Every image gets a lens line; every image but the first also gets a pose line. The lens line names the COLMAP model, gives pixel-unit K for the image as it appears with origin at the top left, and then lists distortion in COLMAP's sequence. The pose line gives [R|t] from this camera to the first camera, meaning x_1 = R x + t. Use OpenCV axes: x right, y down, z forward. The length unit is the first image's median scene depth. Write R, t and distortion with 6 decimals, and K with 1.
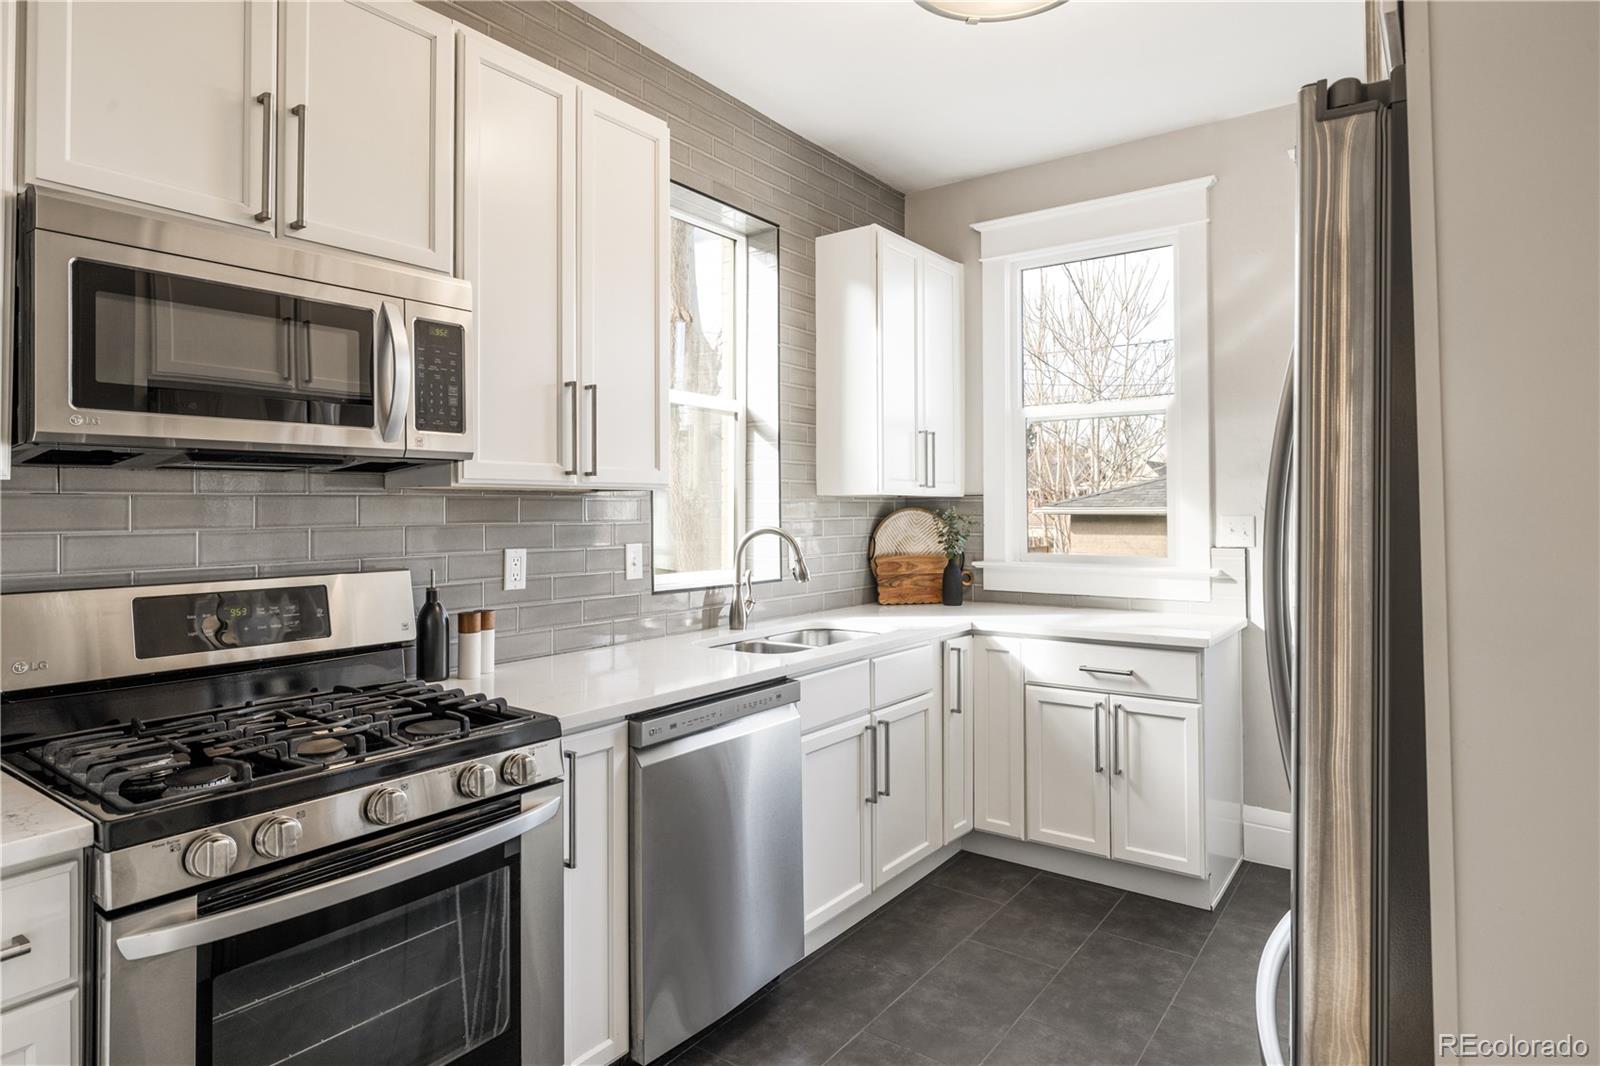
lens RADIAL K [[903.7, 0, 799.0], [0, 903.7, 485.7], [0, 0, 1]] dist [0.002821, 0.000183]
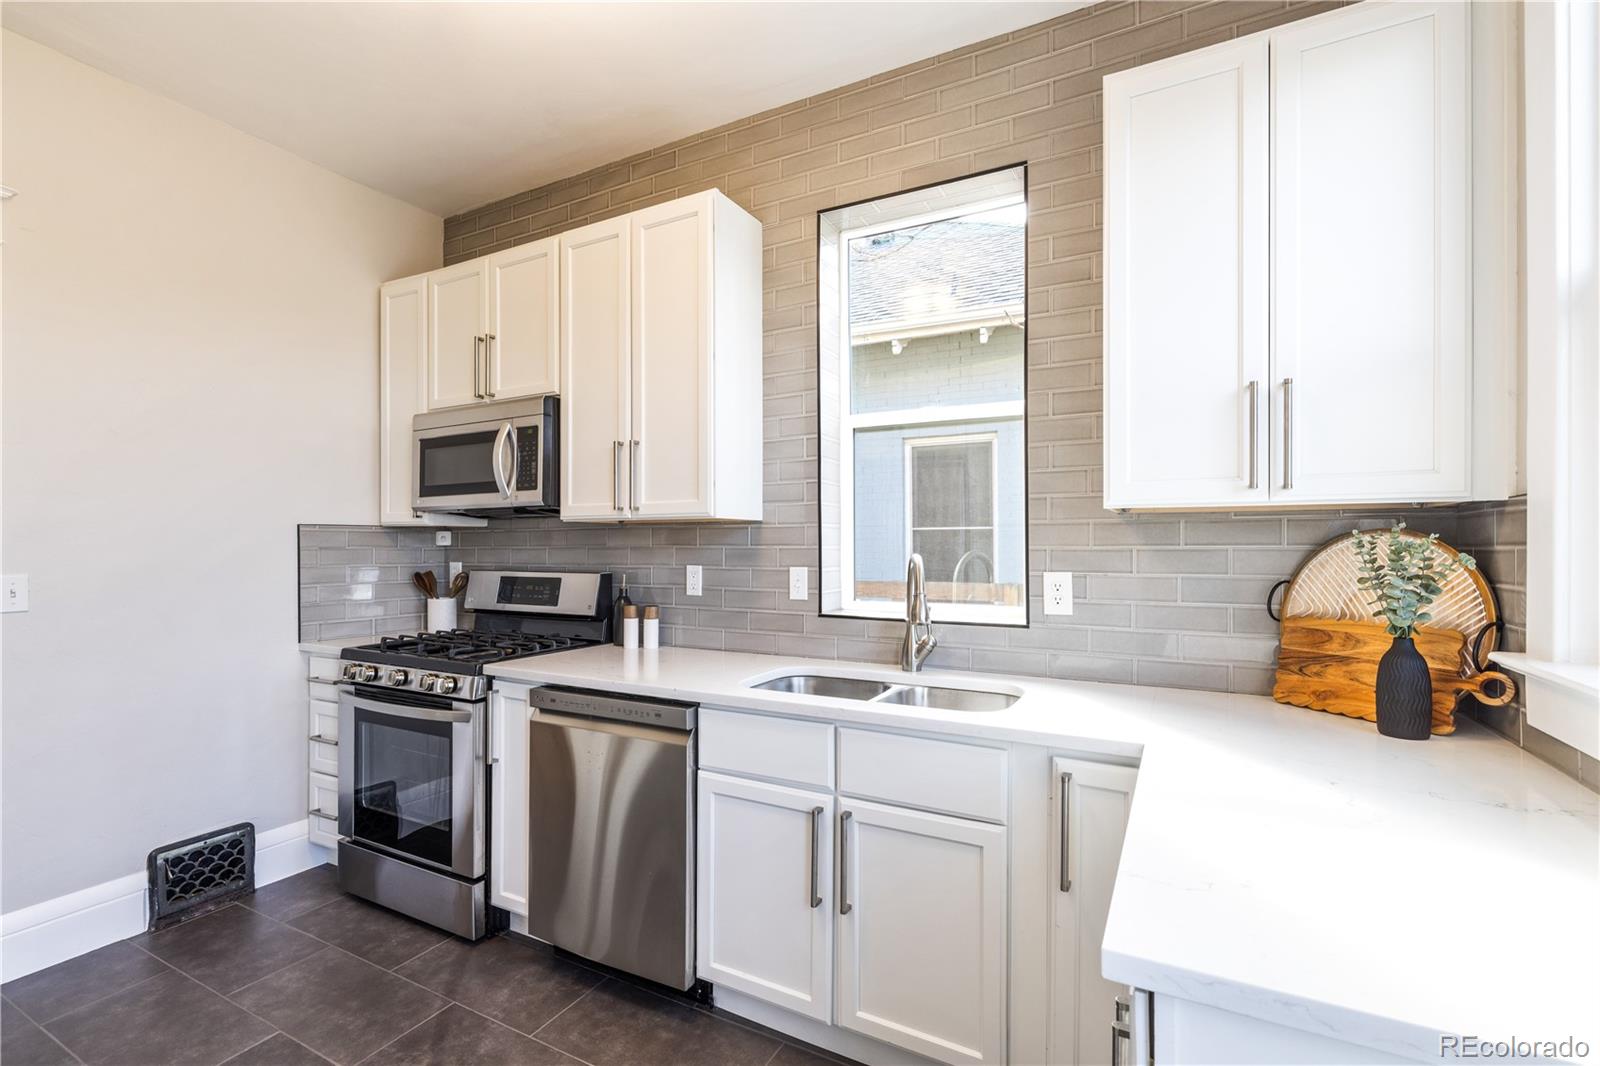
lens RADIAL K [[727.4, 0, 796.6], [0, 727.4, 542.6], [0, 0, 1]] dist [-0.002061, -0.000121]
pose [[0.130574, -0.000651, -0.991438, 0.573011], [0.026188, 0.999653, 0.002792, 0.026895], [0.991093, -0.026329, 0.130546, 0.738303]]
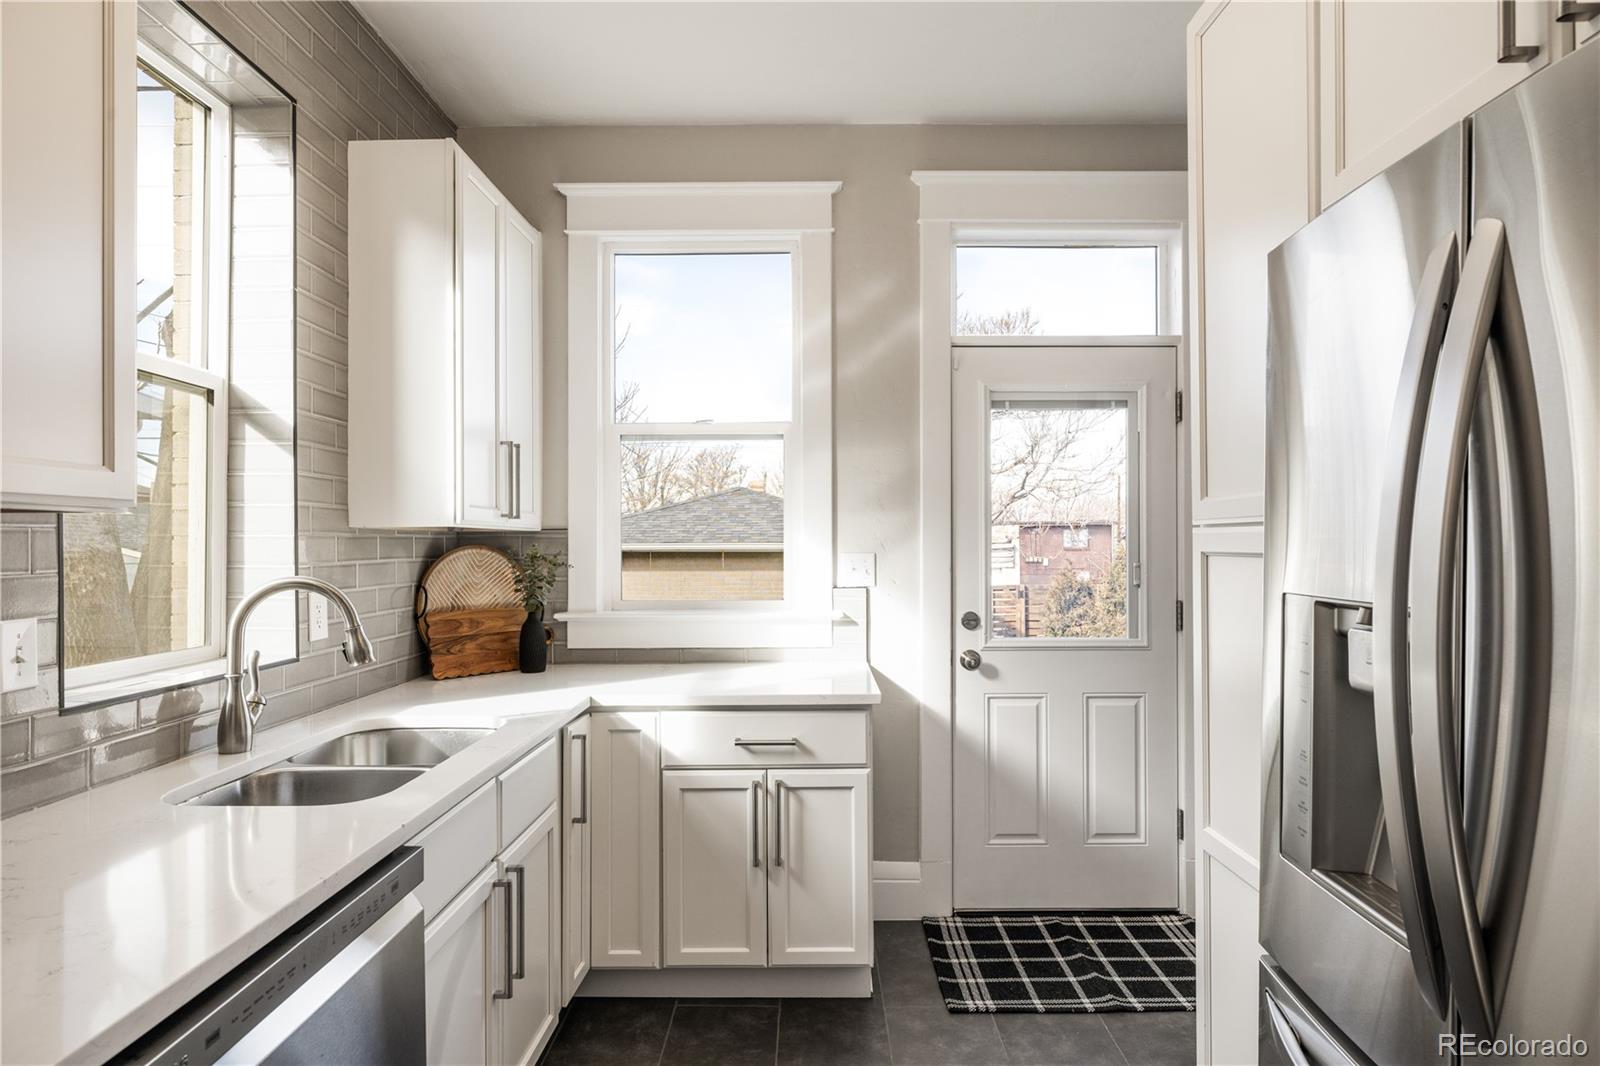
lens RADIAL K [[889.0, 0, 800.0], [0, 889.0, 533.0], [0, 0, 1]] dist [0.001673, 0.000746]
pose [[0.815220, 0.005471, 0.579125, -0.096061], [-0.012533, 0.999888, 0.008196, 0.005740], [-0.579015, -0.013940, 0.815197, 0.289712]]
